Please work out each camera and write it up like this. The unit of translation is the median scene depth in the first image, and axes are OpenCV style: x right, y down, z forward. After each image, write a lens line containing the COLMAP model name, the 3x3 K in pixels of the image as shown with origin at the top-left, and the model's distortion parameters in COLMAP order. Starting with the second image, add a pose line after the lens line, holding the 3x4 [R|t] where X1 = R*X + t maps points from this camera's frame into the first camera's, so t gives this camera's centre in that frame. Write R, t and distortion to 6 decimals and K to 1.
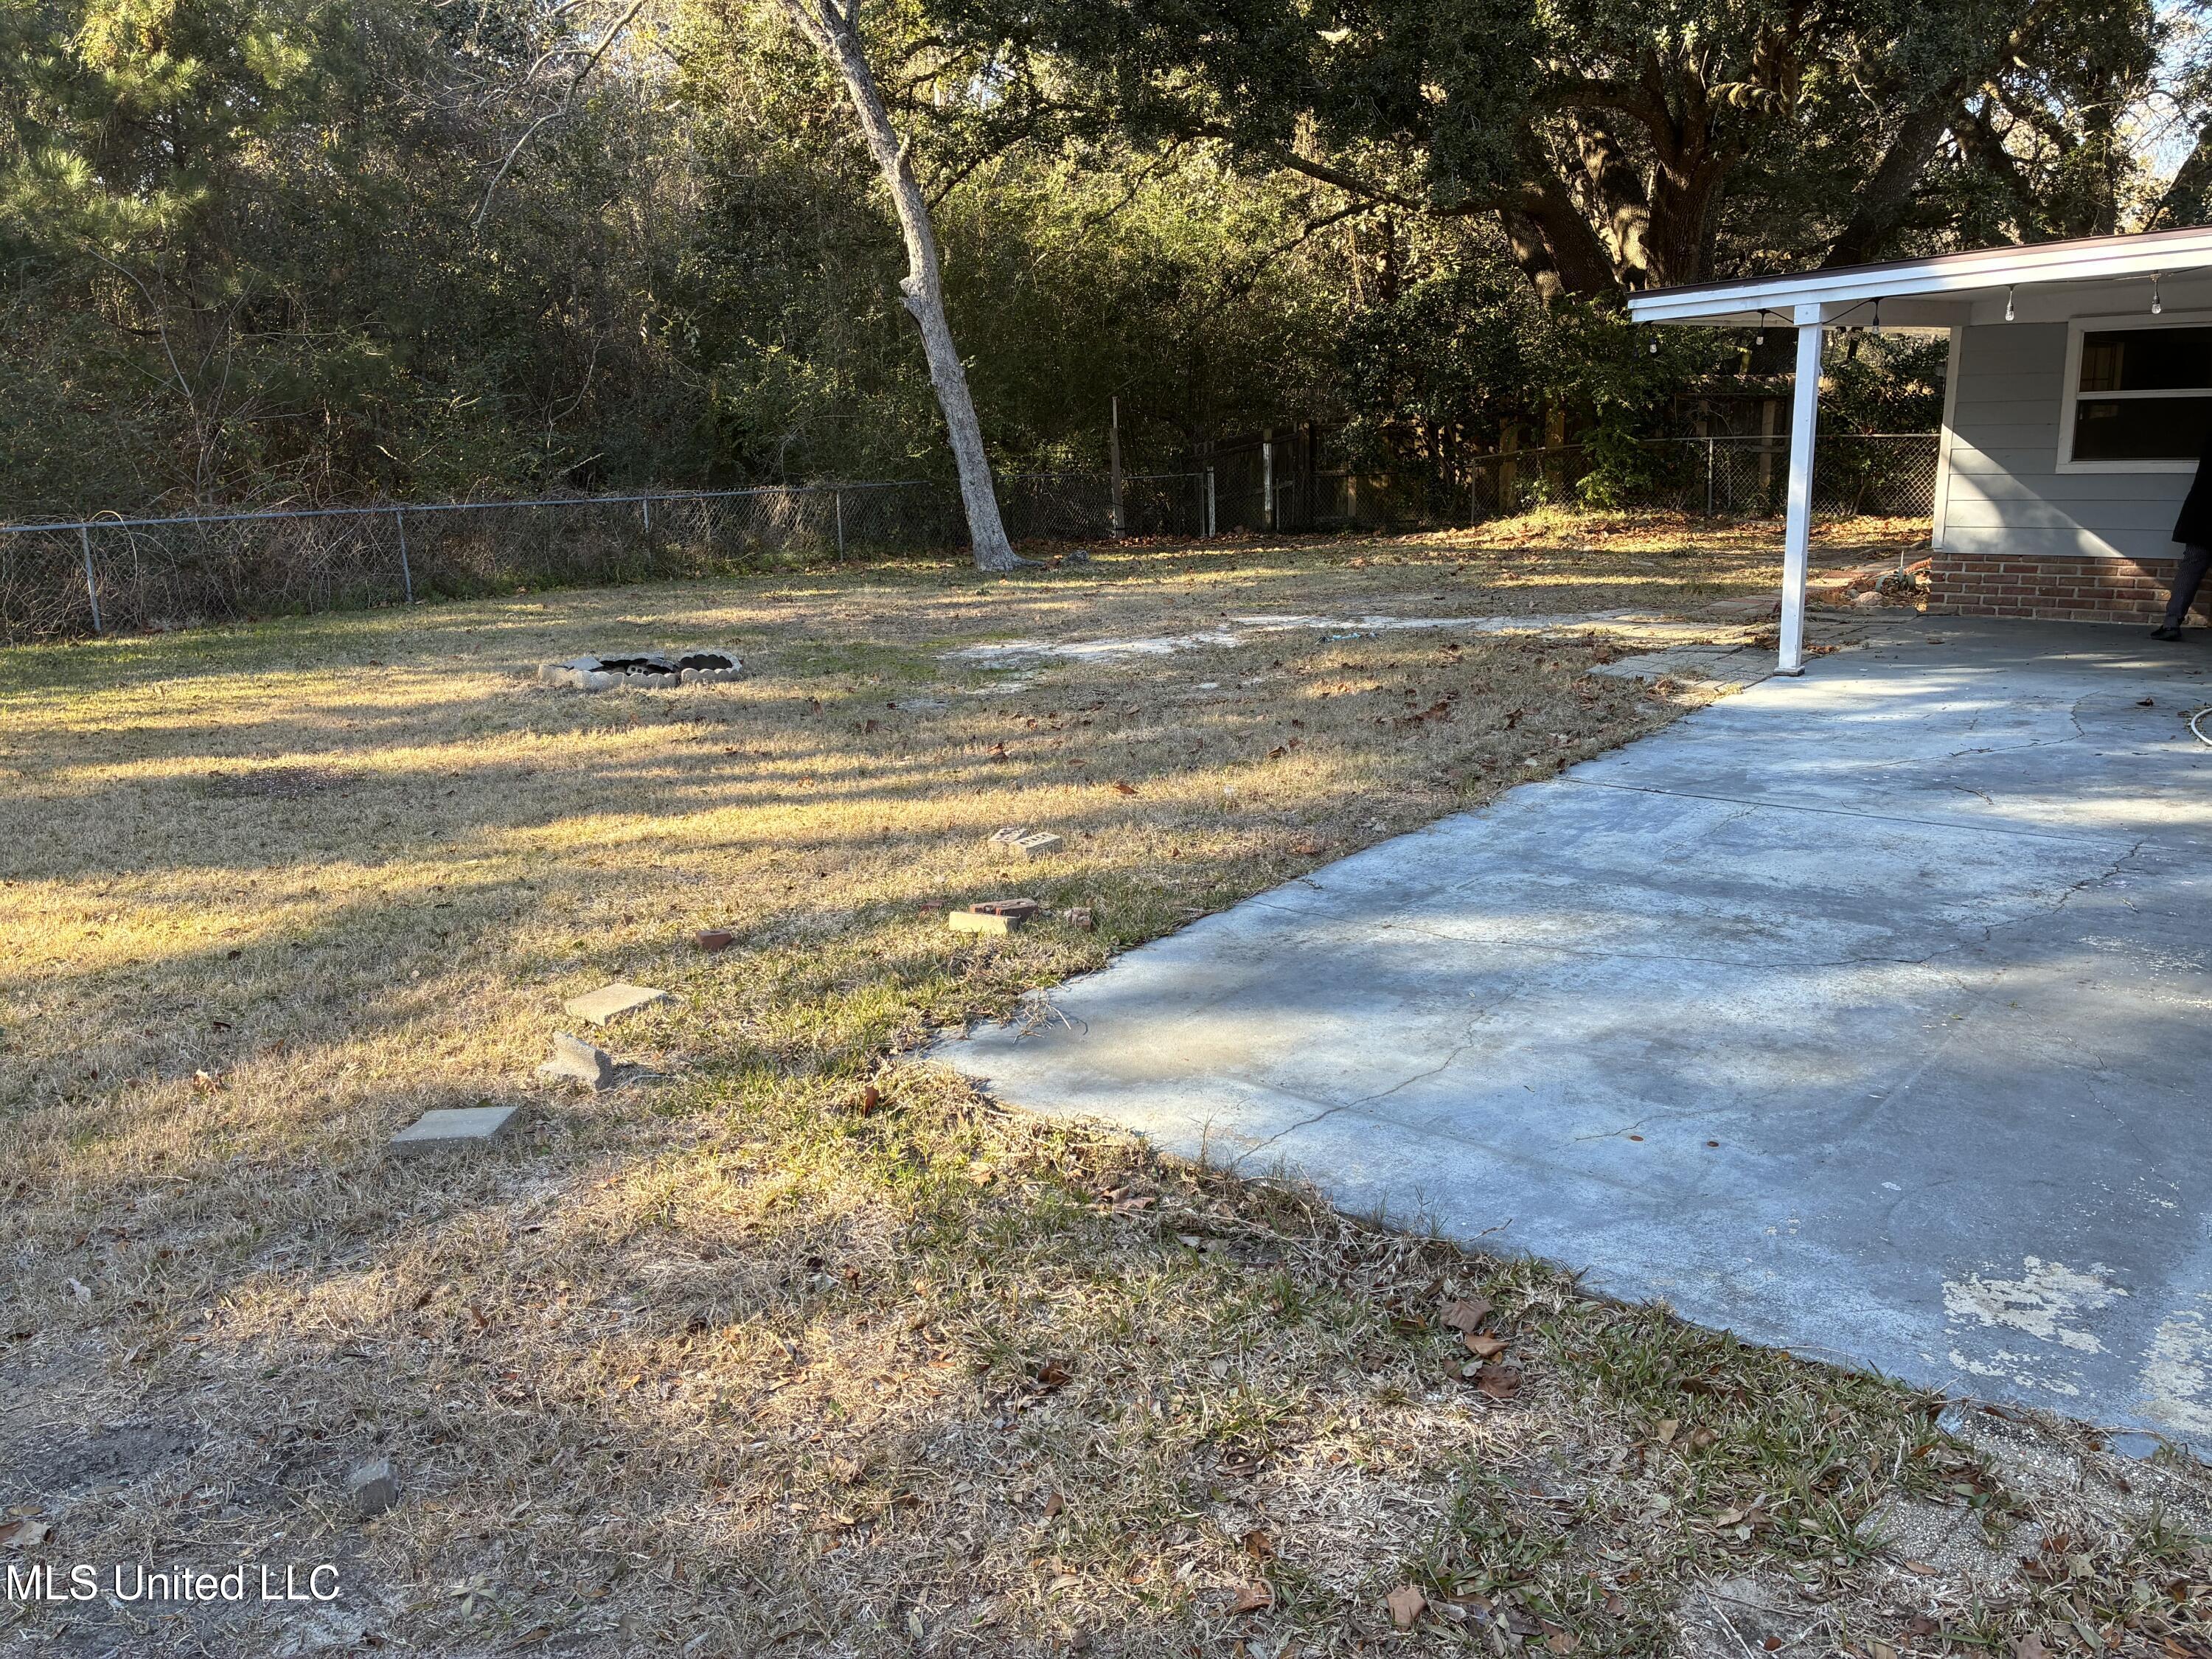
lens RADIAL K [[1677.9, 0, 1088.8], [0, 1677.9, 830.3], [0, 0, 1]] dist [0.089039, -0.121754]
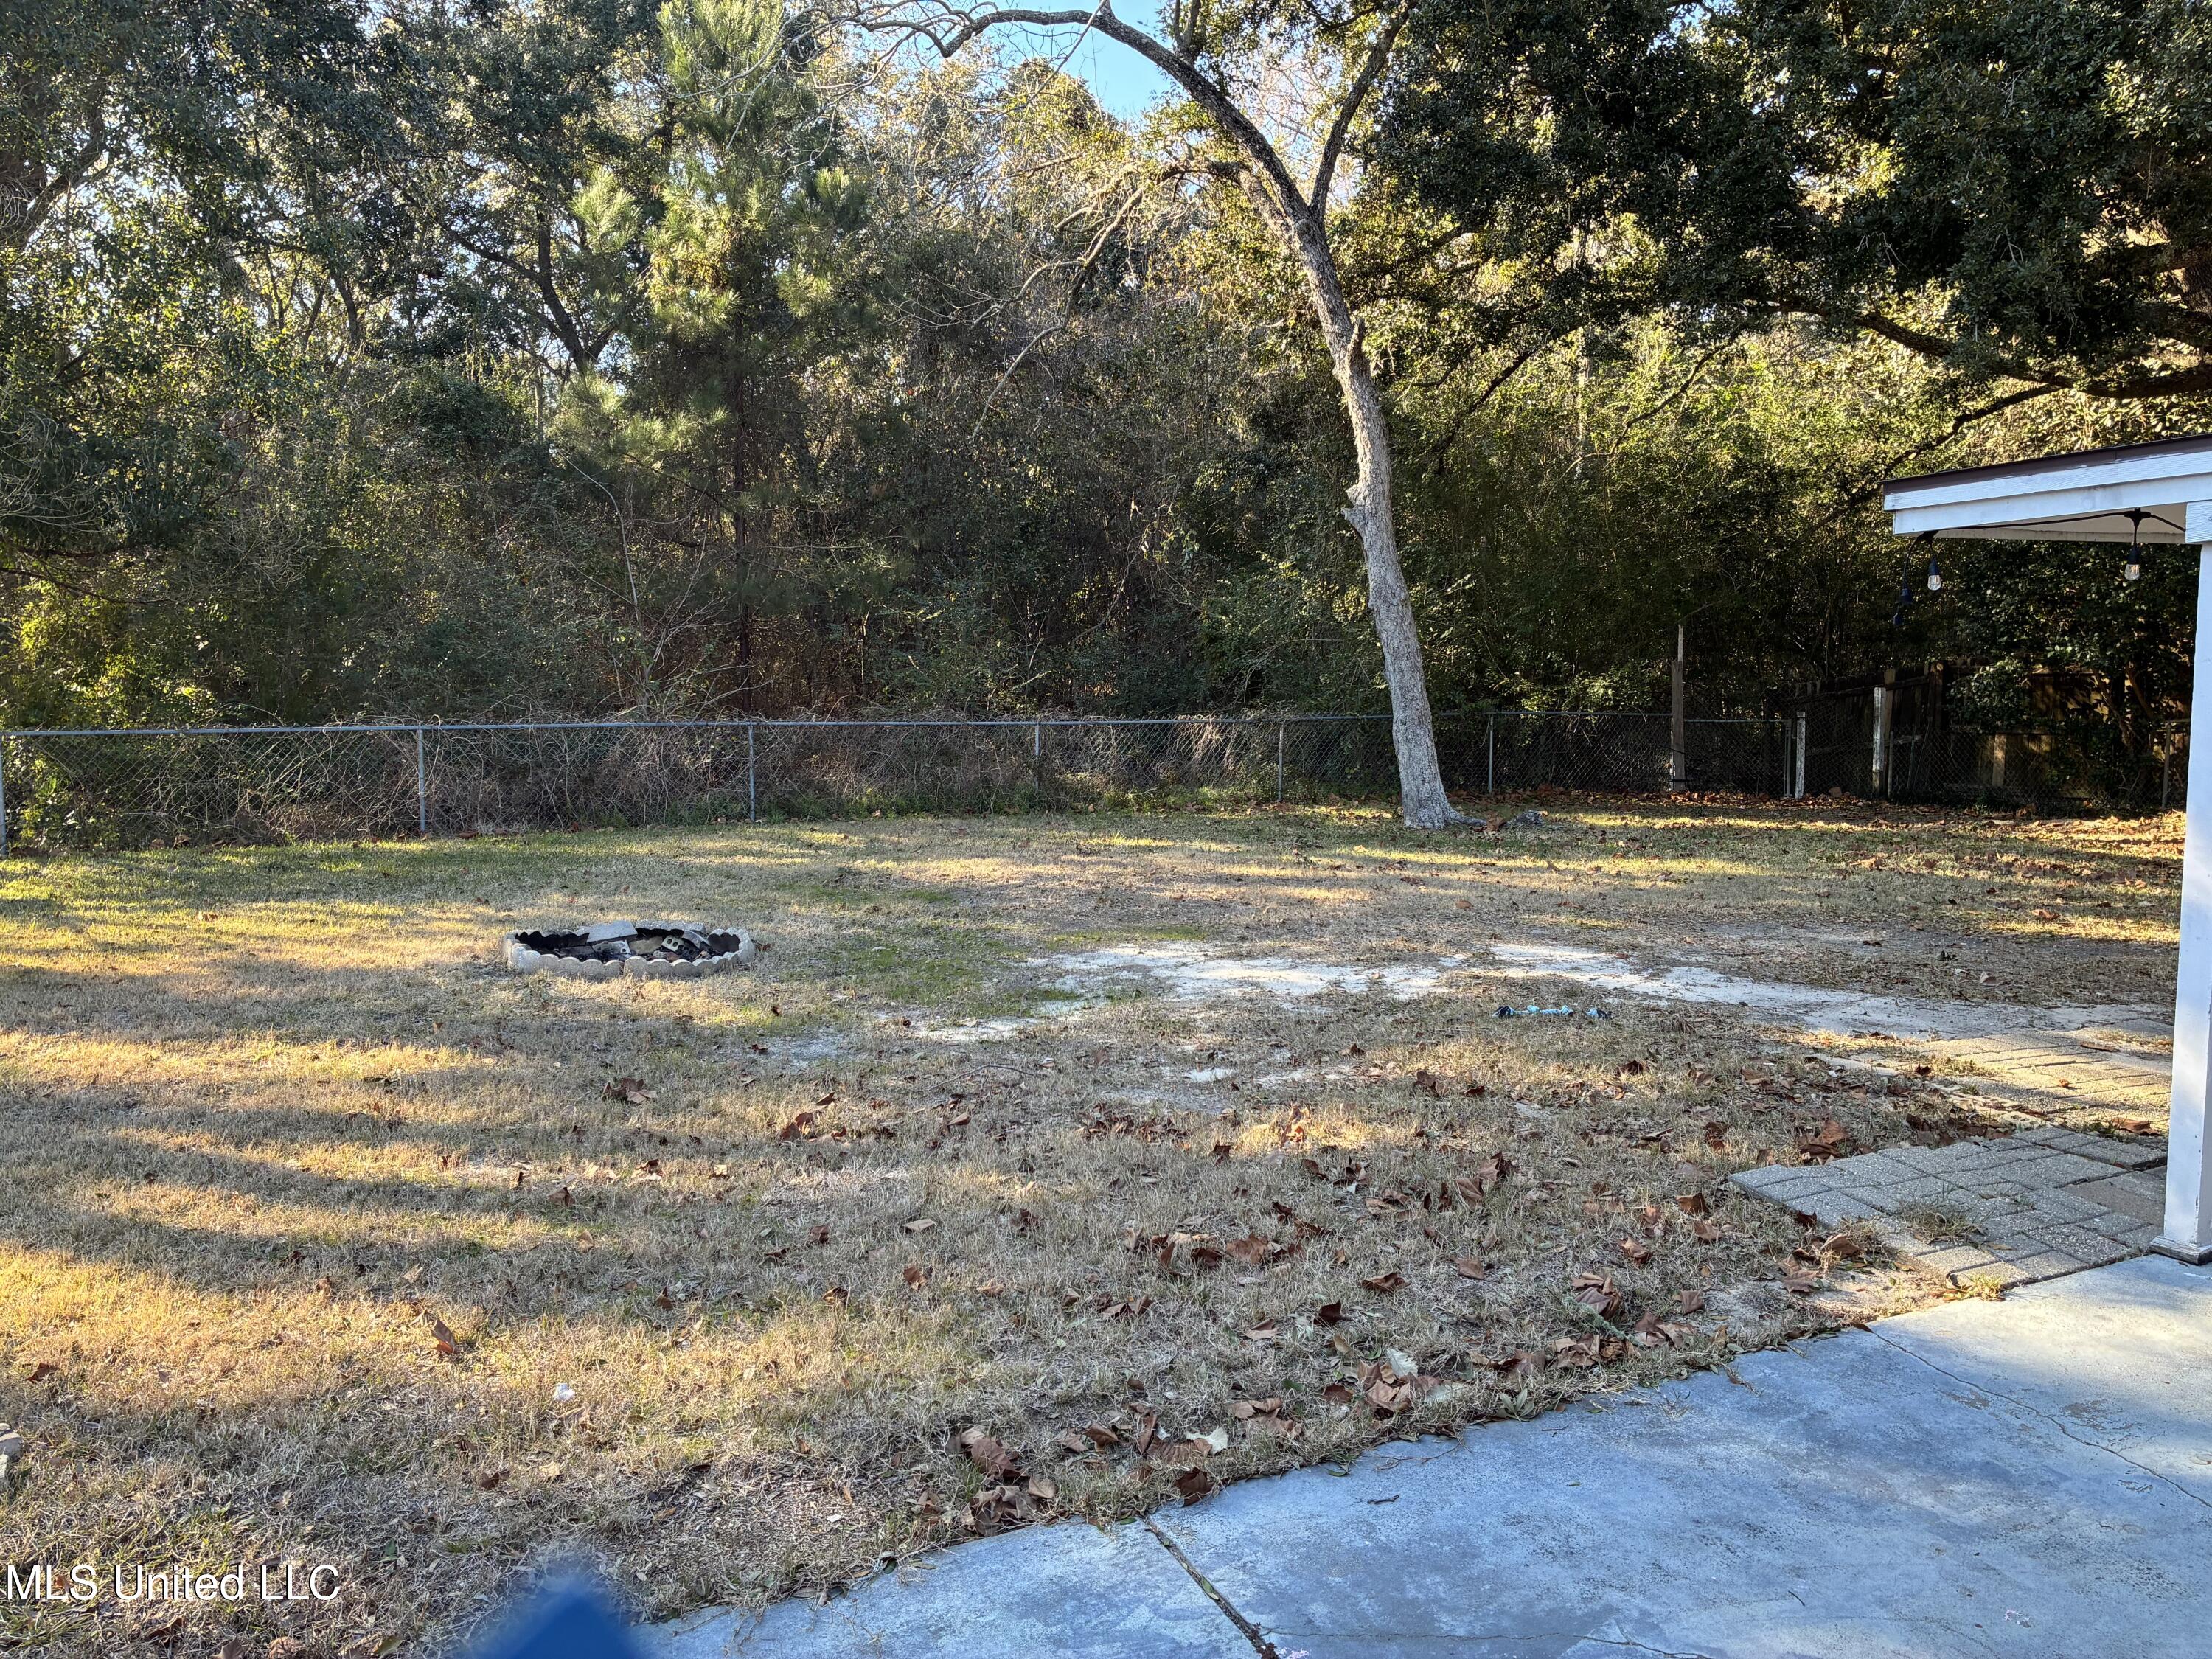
lens RADIAL K [[1680.3, 0, 1111.3], [0, 1680.3, 836.0], [0, 0, 1]] dist [0.014064, 0.002800]
pose [[0.900480, 0.081249, -0.427240, 0.159398], [-0.130404, 0.987634, -0.087027, -0.060817], [0.414886, 0.134080, 0.899940, 0.207513]]
